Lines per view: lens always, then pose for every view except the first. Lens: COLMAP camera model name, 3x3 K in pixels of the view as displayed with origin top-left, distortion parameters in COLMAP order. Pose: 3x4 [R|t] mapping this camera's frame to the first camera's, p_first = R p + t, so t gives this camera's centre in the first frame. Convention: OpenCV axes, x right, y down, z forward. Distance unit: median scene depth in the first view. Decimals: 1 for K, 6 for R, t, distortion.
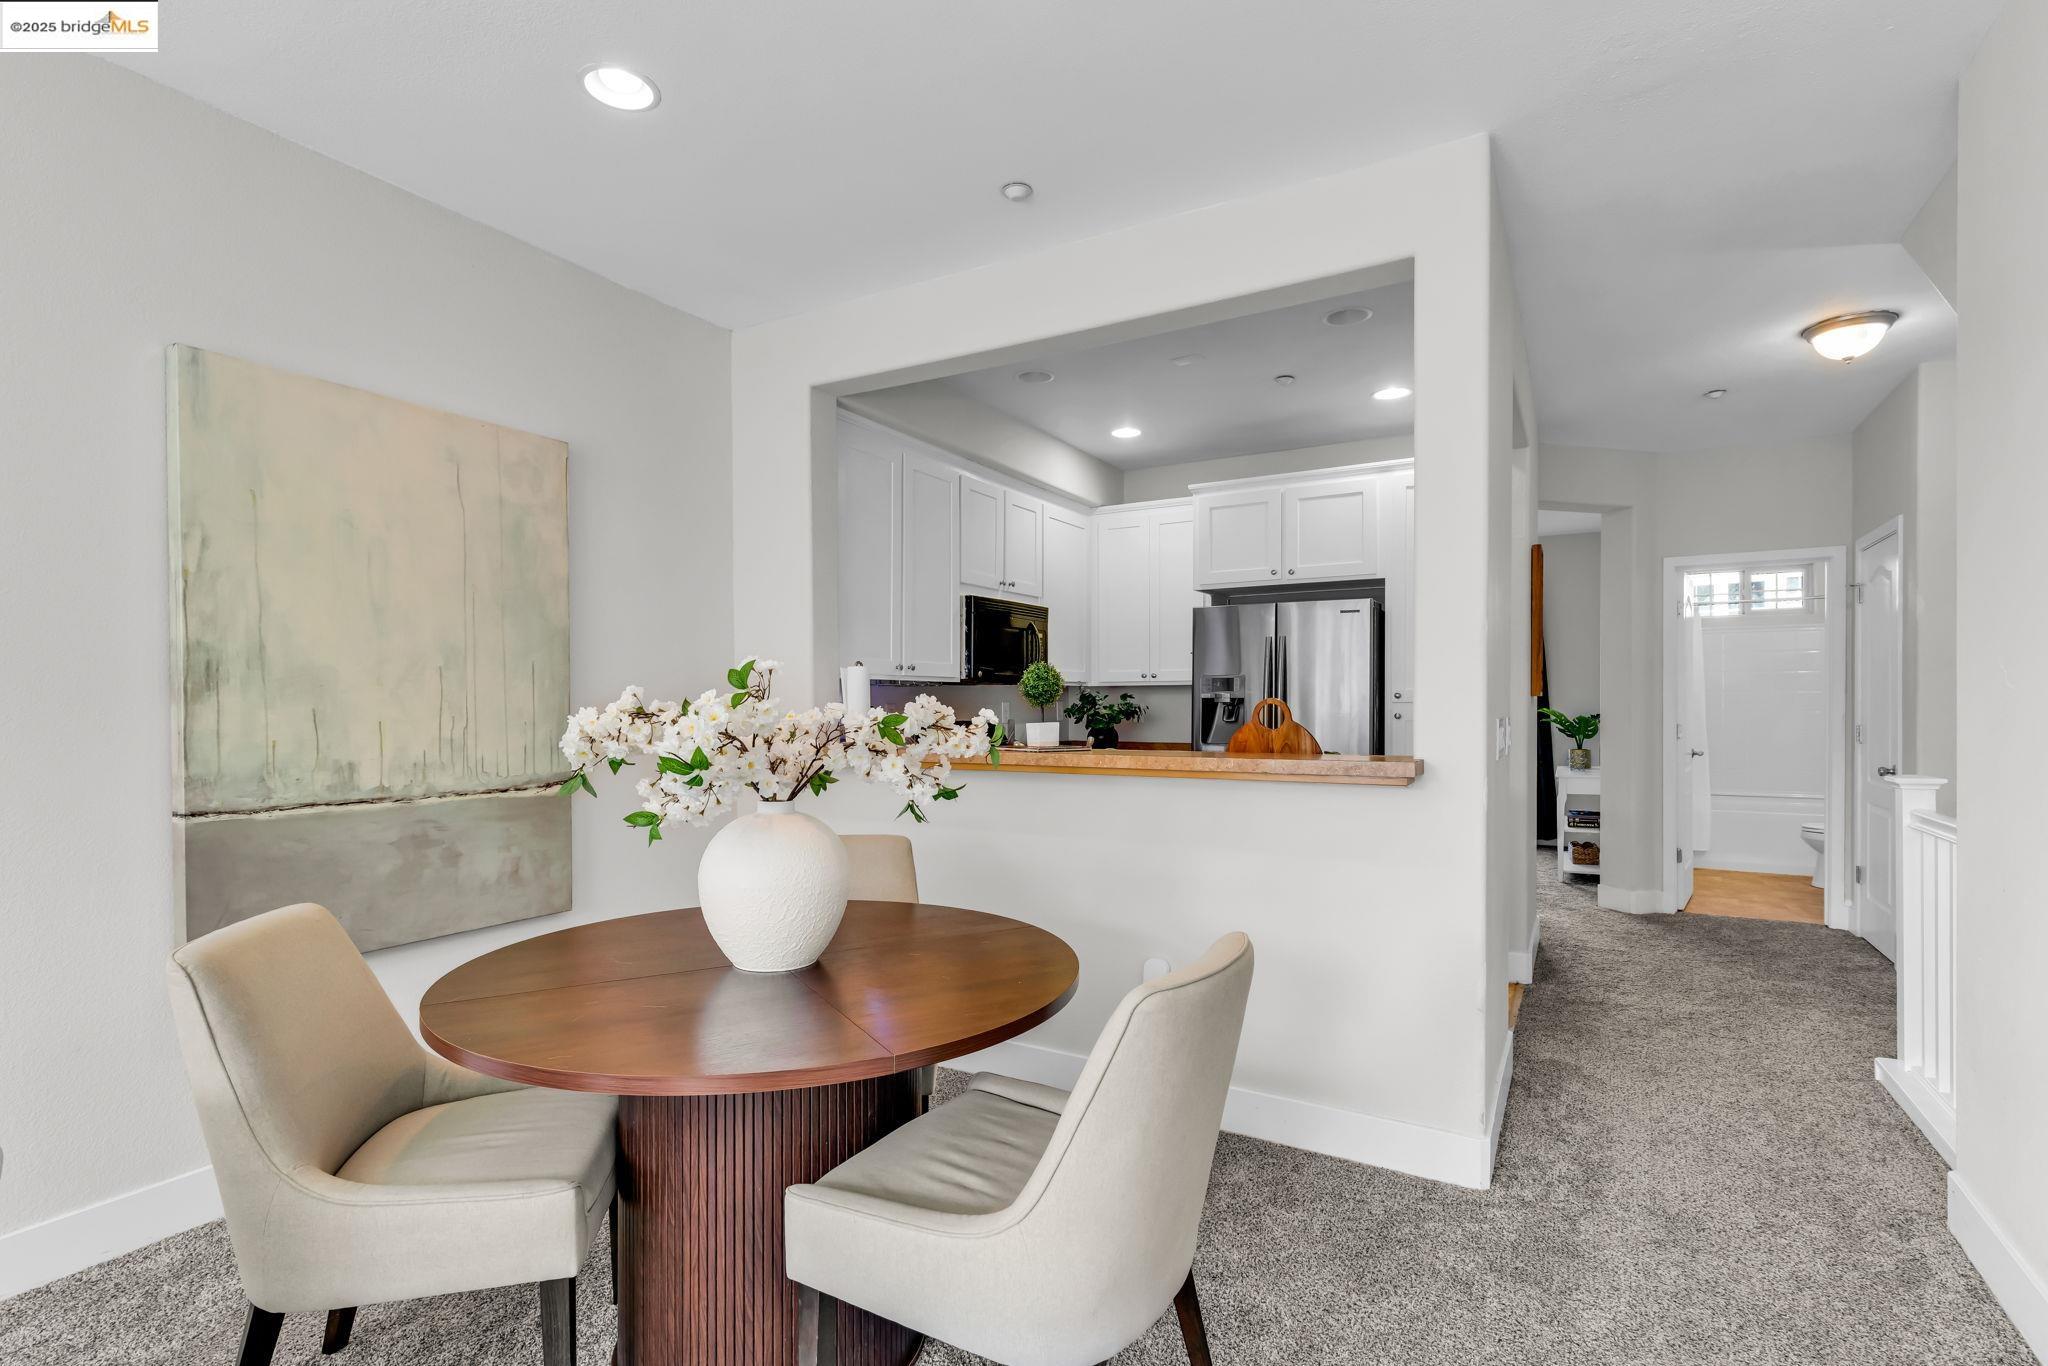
lens RADIAL K [[970.8, 0, 1027.9], [0, 970.8, 701.5], [0, 0, 1]] dist [0.001754, -0.000485]
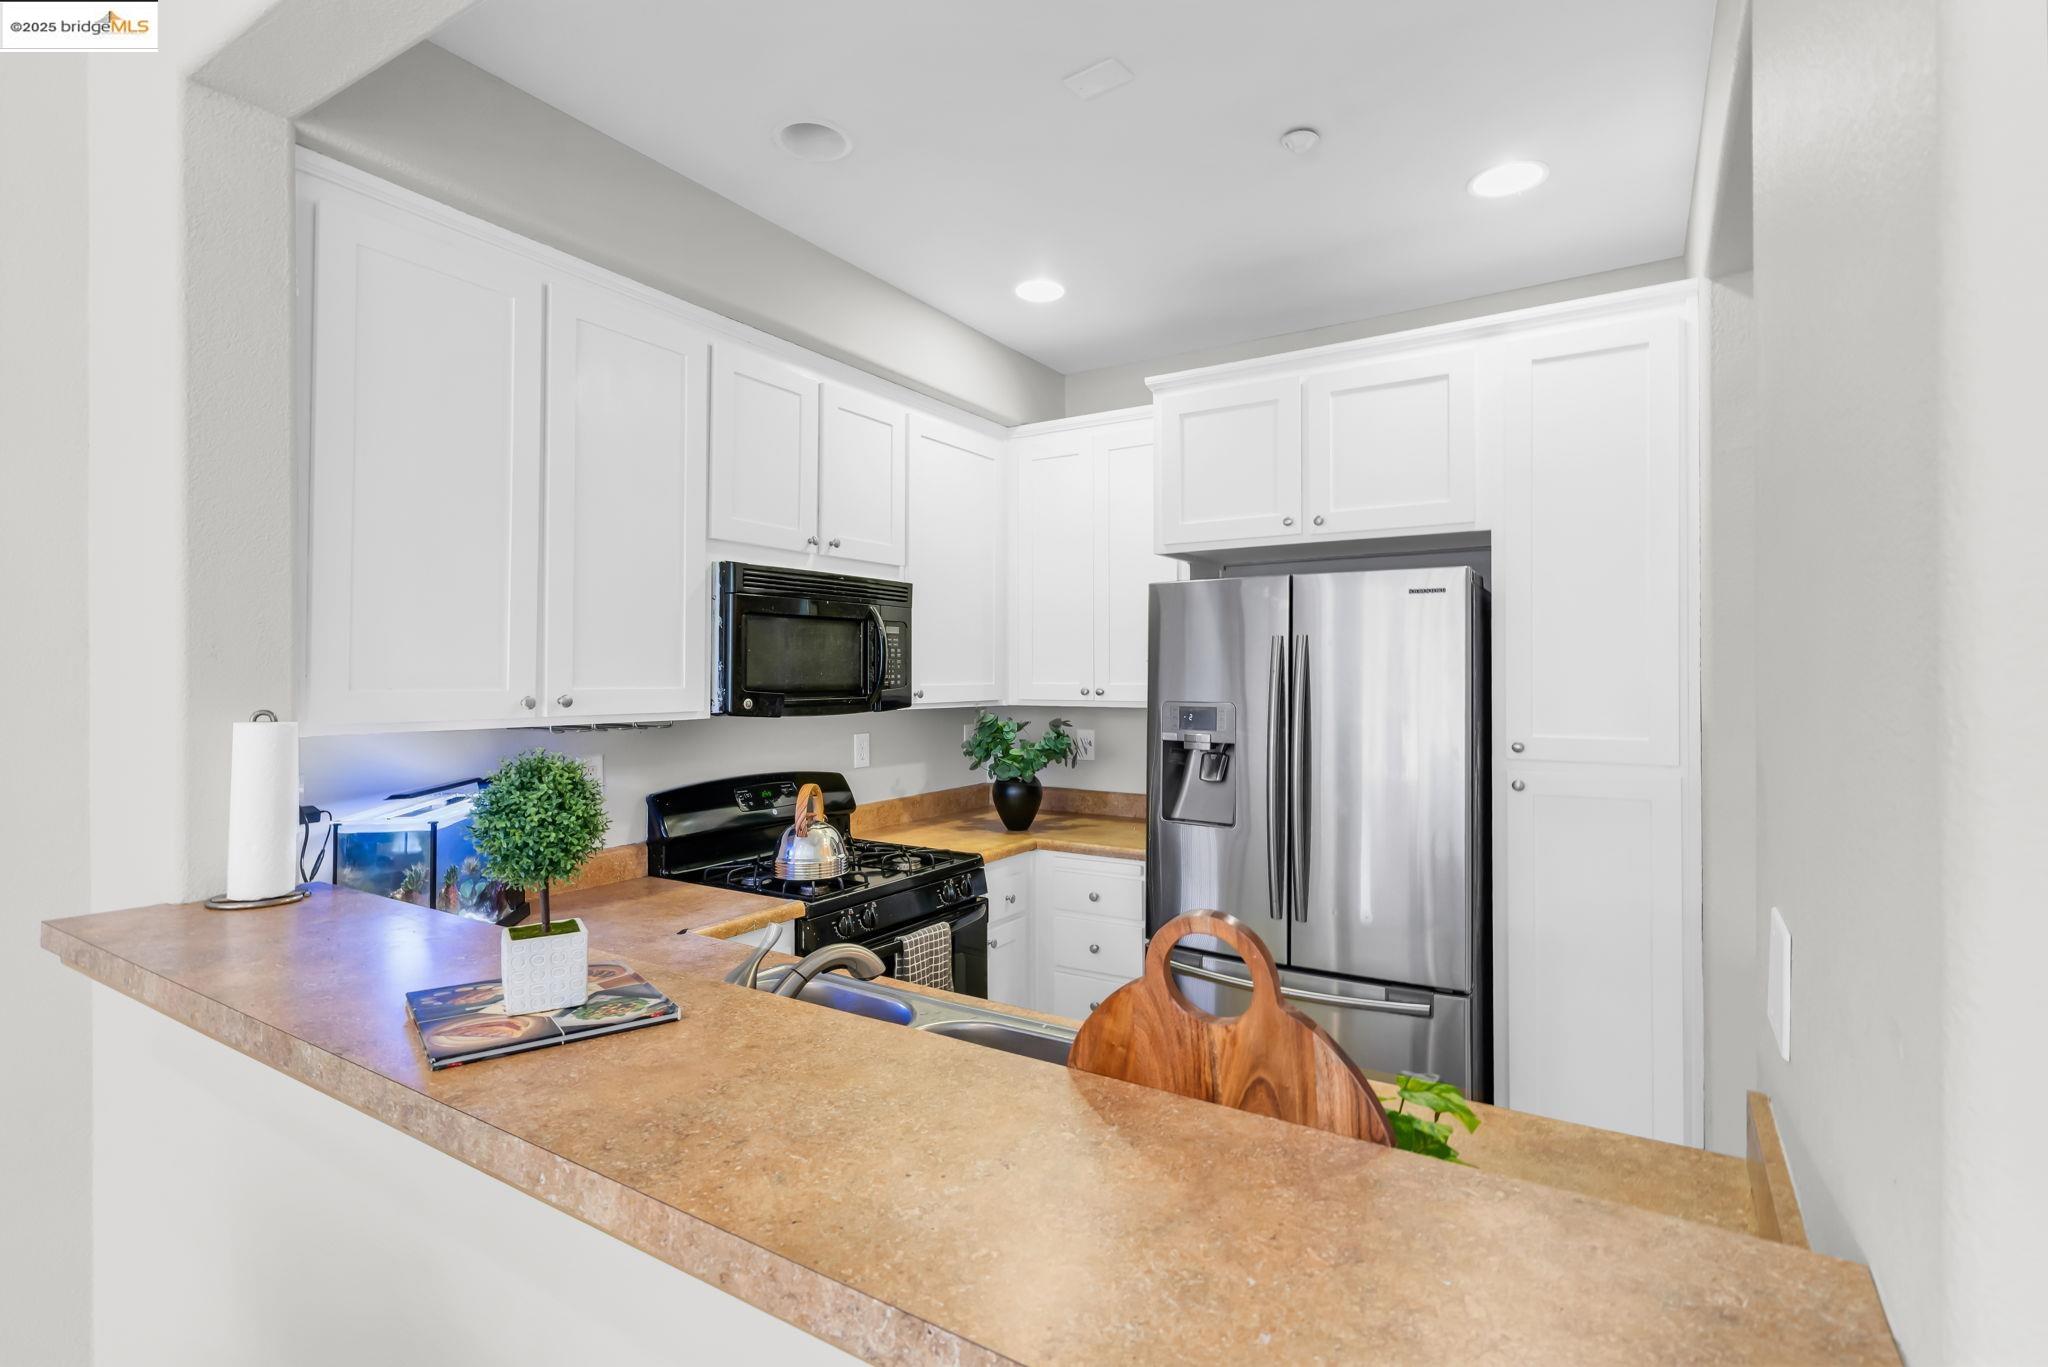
lens RADIAL K [[977.3, 0, 1029.6], [0, 977.3, 663.3], [0, 0, 1]] dist [0.000093, 0.000021]
pose [[0.999265, 0.001861, -0.038288, 0.123060], [-0.002314, 0.999928, -0.011799, -0.042414], [0.038263, 0.011879, 0.999197, 0.418920]]
